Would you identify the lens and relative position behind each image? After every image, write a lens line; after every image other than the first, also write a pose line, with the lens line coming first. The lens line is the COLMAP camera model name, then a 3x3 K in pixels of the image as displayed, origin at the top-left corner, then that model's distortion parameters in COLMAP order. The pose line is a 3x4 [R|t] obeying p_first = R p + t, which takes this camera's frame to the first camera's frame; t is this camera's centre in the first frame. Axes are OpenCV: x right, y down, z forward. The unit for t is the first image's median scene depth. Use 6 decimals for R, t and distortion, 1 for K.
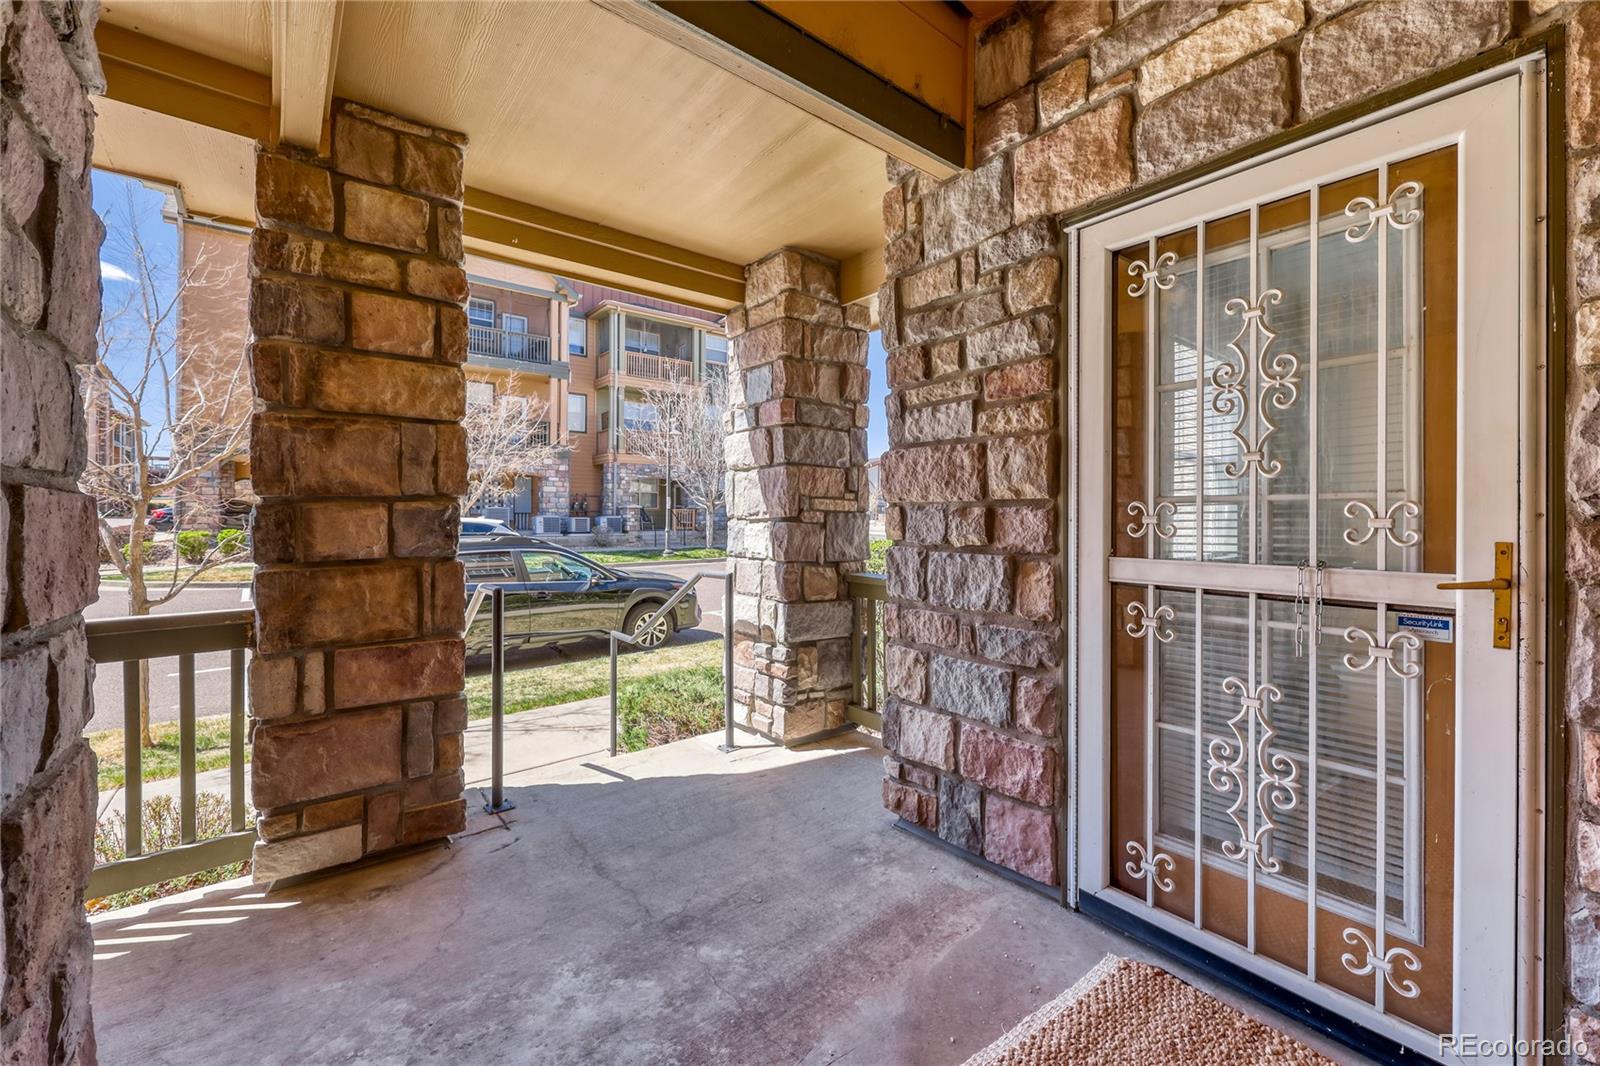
lens RADIAL K [[649.3, 0, 798.7], [0, 649.3, 519.0], [0, 0, 1]] dist [-0.009995, -0.000303]
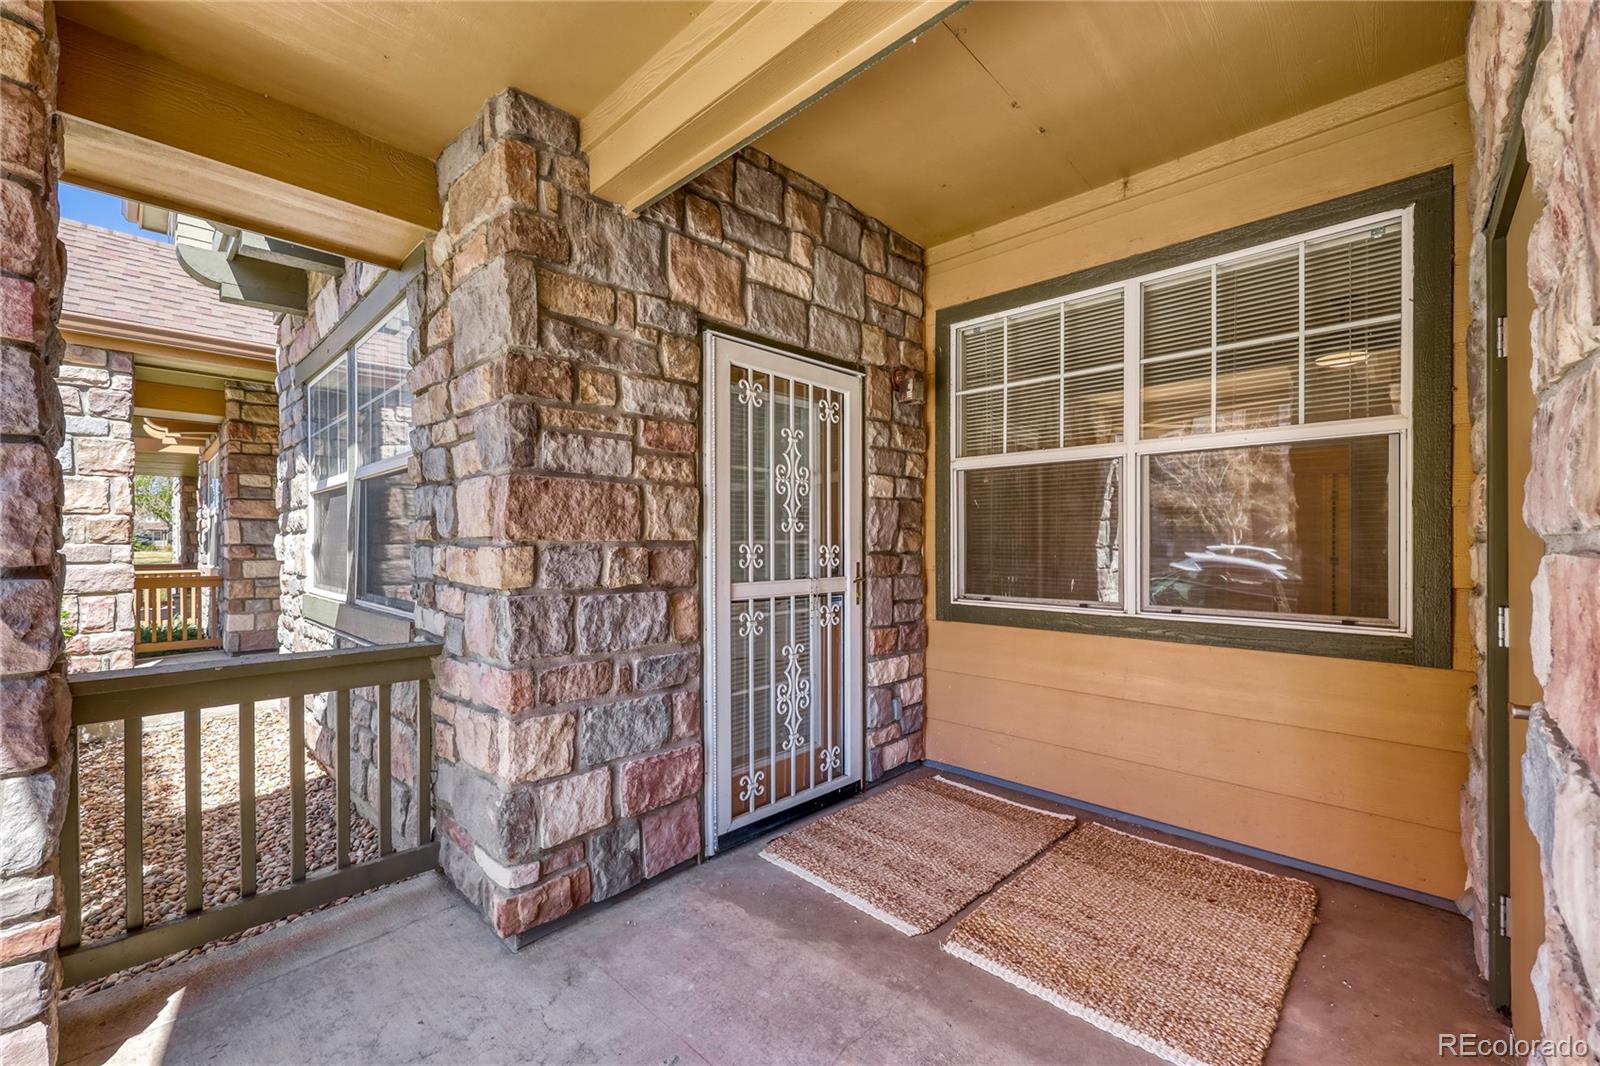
lens RADIAL K [[641.3, 0, 803.8], [0, 641.3, 546.8], [0, 0, 1]] dist [0.000661, -0.000105]
pose [[-0.134774, -0.006916, 0.990852, -0.802032], [0.005478, 0.999955, 0.007725, -0.026368], [-0.990861, 0.006469, -0.134730, 0.907398]]
